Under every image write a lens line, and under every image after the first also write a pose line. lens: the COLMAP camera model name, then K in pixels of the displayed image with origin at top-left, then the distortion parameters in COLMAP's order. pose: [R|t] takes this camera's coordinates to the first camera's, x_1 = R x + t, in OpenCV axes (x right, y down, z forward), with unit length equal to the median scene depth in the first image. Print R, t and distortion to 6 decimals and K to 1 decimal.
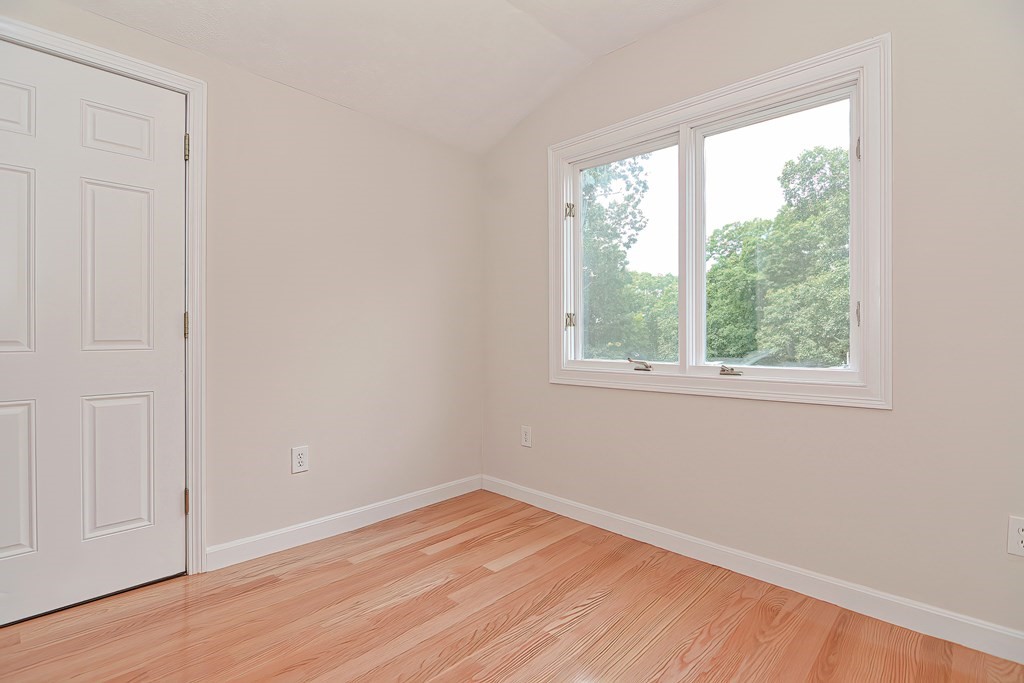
lens RADIAL K [[502.4, 0, 506.7], [0, 502.4, 337.7], [0, 0, 1]] dist [-0.000799, -0.001546]
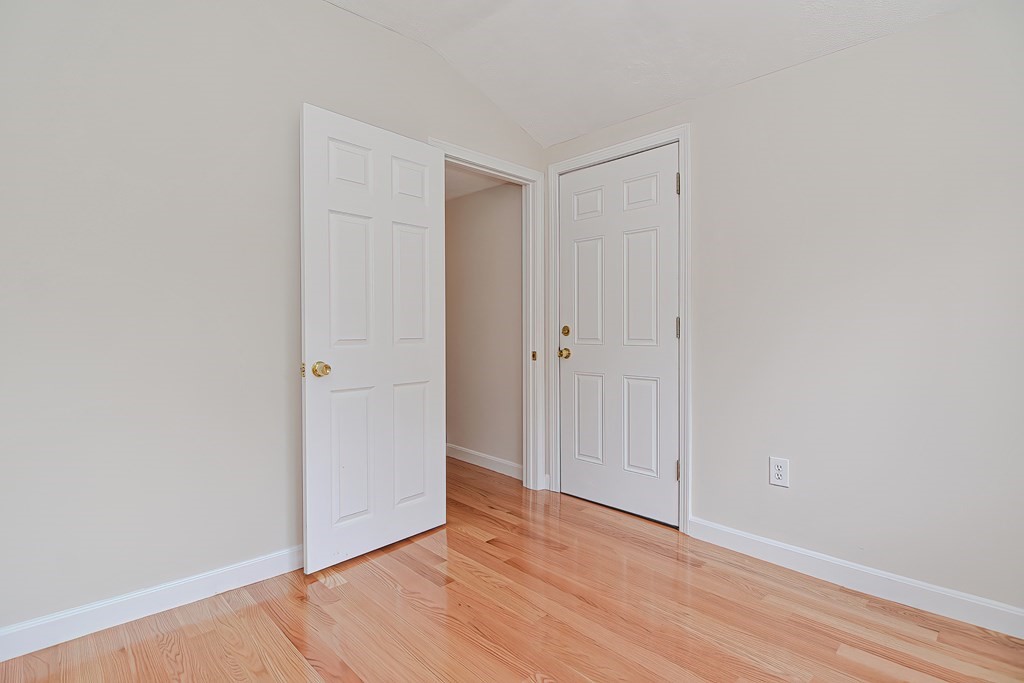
lens RADIAL K [[502.4, 0, 506.7], [0, 502.4, 337.7], [0, 0, 1]] dist [-0.000799, -0.001546]
pose [[-0.039638, 0.007840, -0.999183, 0.602501], [-0.013813, 0.999869, 0.008393, -0.004657], [0.999119, 0.014134, -0.039525, 0.613418]]
